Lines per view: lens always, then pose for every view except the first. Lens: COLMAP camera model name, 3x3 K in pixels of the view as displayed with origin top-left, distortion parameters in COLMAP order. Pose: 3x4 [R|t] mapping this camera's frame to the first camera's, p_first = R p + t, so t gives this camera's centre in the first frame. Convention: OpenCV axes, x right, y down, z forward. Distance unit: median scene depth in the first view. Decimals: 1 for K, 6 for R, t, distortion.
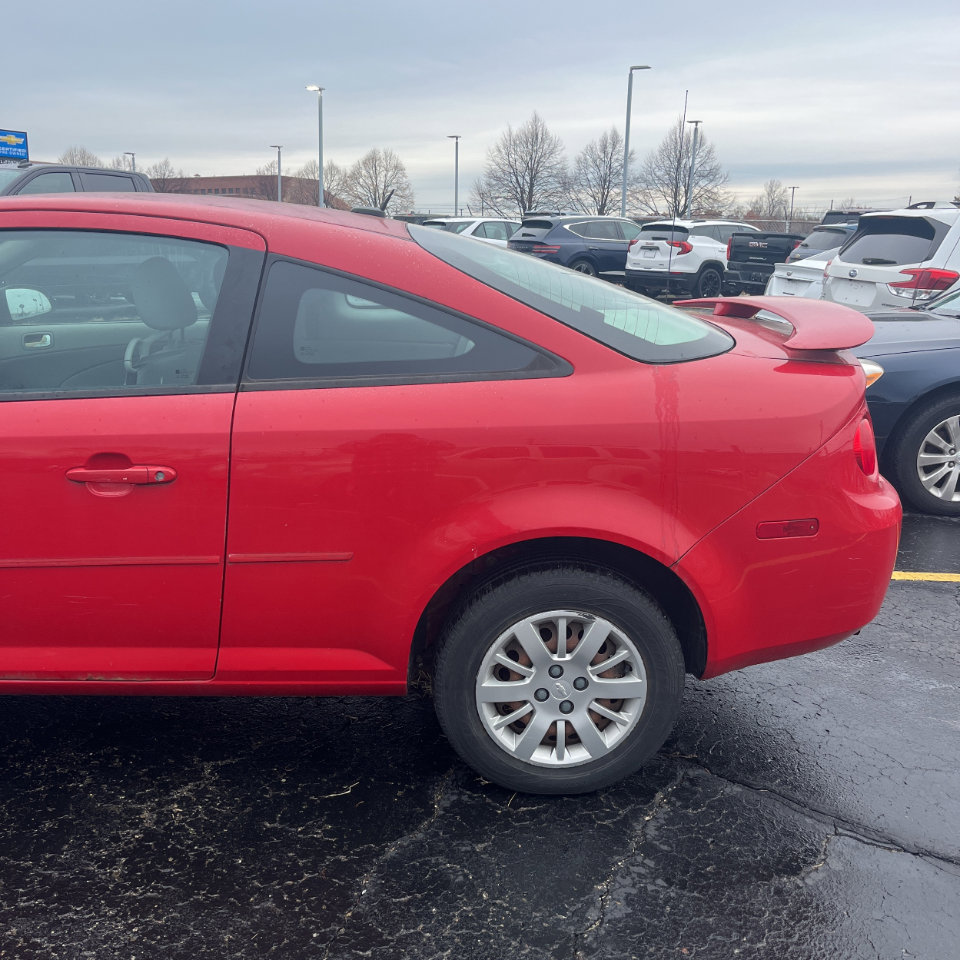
lens RADIAL K [[975.6, 0, 487.6], [0, 975.6, 483.3], [0, 0, 1]] dist [0.021696, 0.000000]
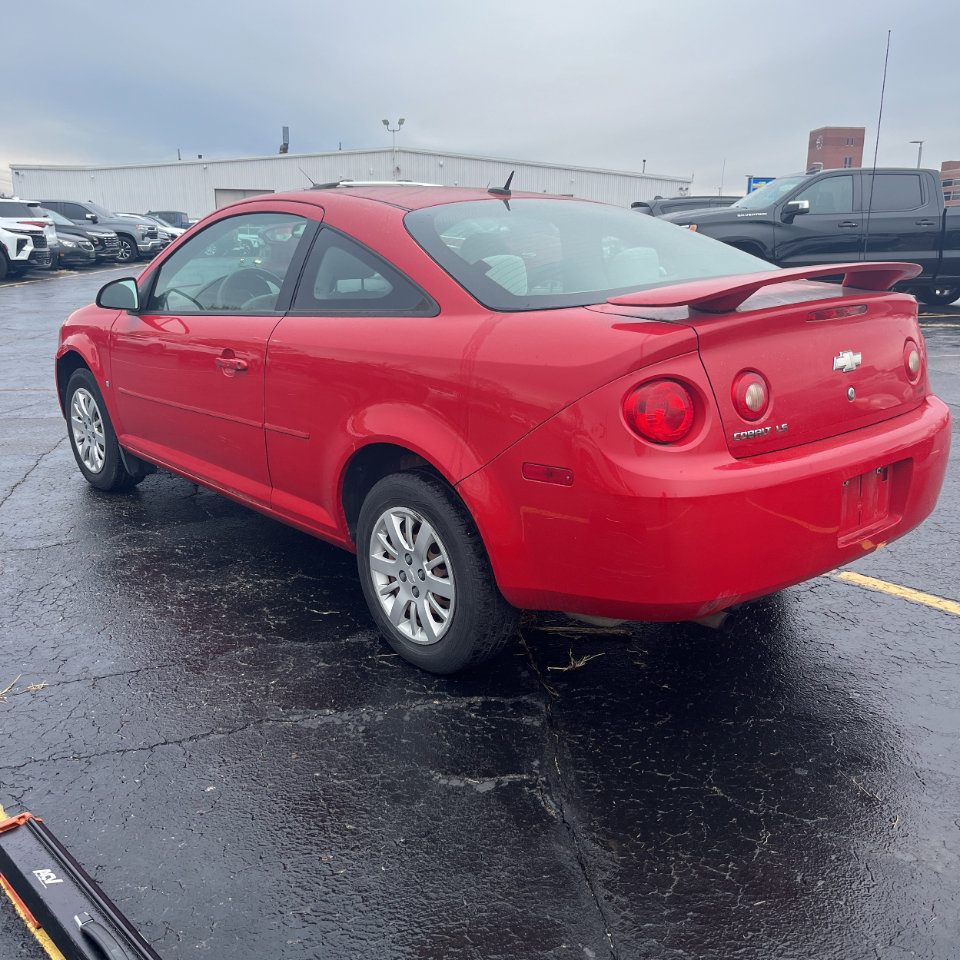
lens RADIAL K [[975.6, 0, 489.3], [0, 975.6, 483.4], [0, 0, 1]] dist [0.021696, 0.000000]
pose [[0.616955, 0.172190, -0.767930, 1.031999], [-0.177617, 0.981061, 0.077282, -0.012514], [0.766693, 0.088718, 0.635854, 0.286214]]
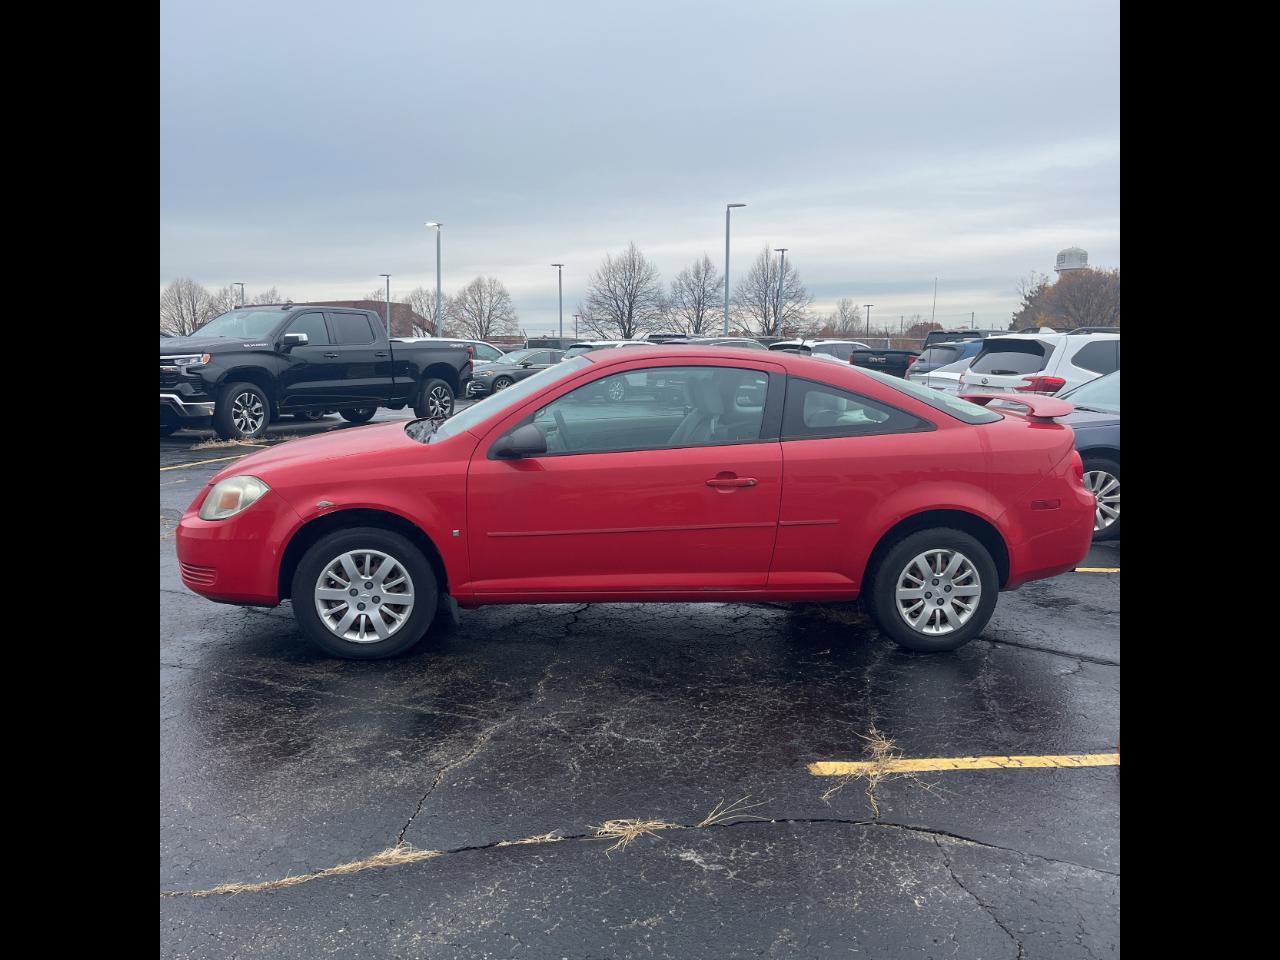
lens RADIAL K [[973.6, 0, 641.5], [0, 973.6, 470.4], [0, 0, 1]] dist [0.049826, -0.006863]
pose [[0.997352, -0.025943, 0.067935, -0.625642], [0.034475, 0.991226, -0.127600, 0.196202], [-0.064028, 0.129605, 0.989496, -0.896697]]
